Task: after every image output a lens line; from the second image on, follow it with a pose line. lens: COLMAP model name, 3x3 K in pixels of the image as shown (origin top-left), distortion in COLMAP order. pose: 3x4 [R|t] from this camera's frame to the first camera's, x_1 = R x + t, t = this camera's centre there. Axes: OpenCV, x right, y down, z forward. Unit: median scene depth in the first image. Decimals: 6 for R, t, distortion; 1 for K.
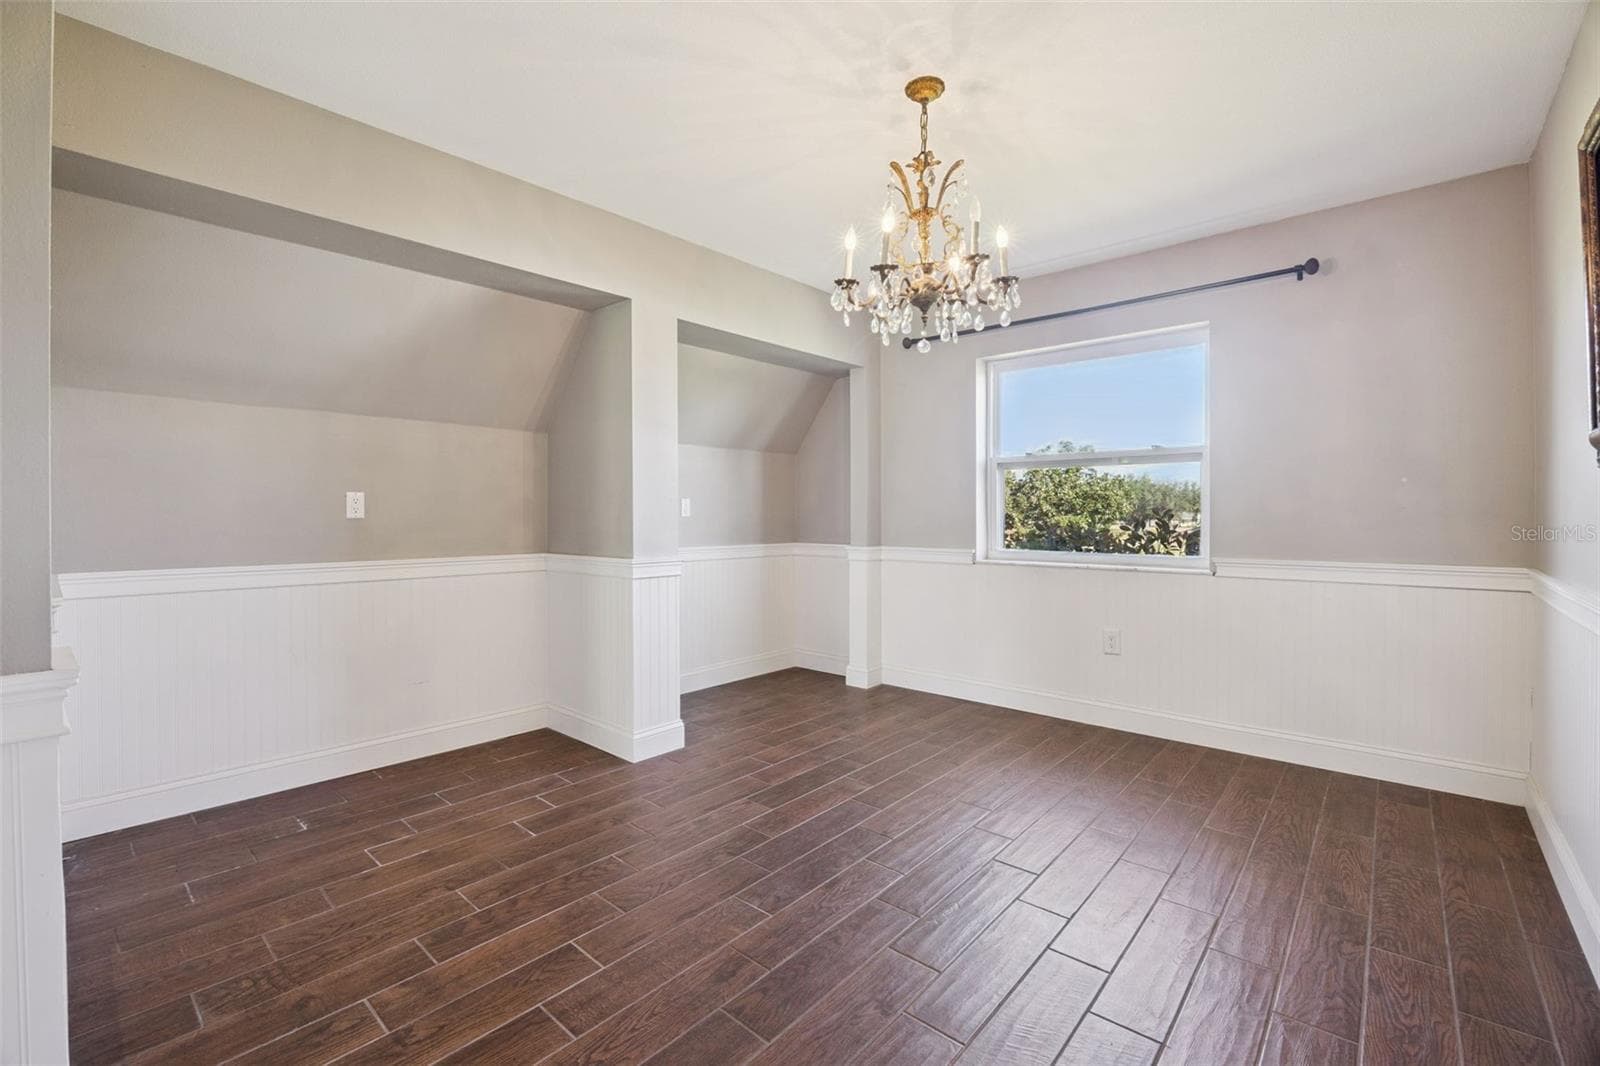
lens RADIAL K [[674.8, 0, 800.1], [0, 674.8, 525.7], [0, 0, 1]] dist [-0.017304, -0.000040]
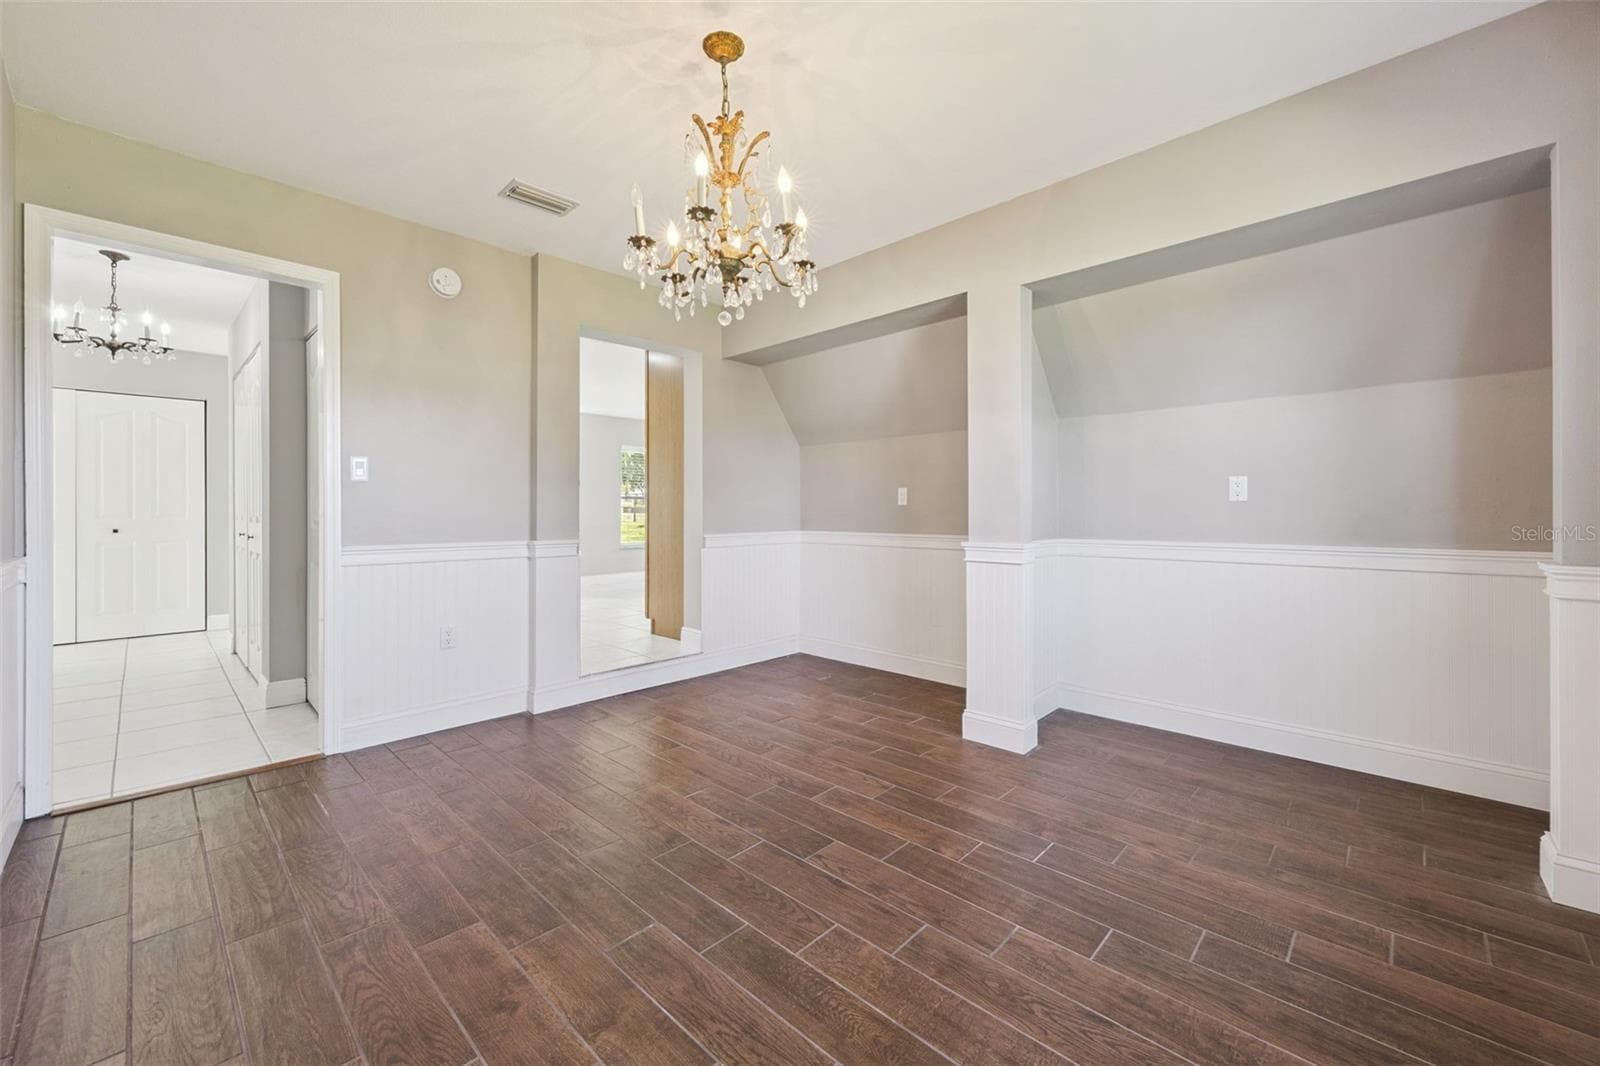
lens RADIAL K [[638.2, 0, 800.8], [0, 638.2, 519.3], [0, 0, 1]] dist [0.002421, 0.000242]
pose [[-0.037088, 0.011613, -0.999245, 0.774870], [-0.012170, 0.999853, 0.012071, 0.005475], [0.999238, 0.012608, -0.036942, 0.811368]]
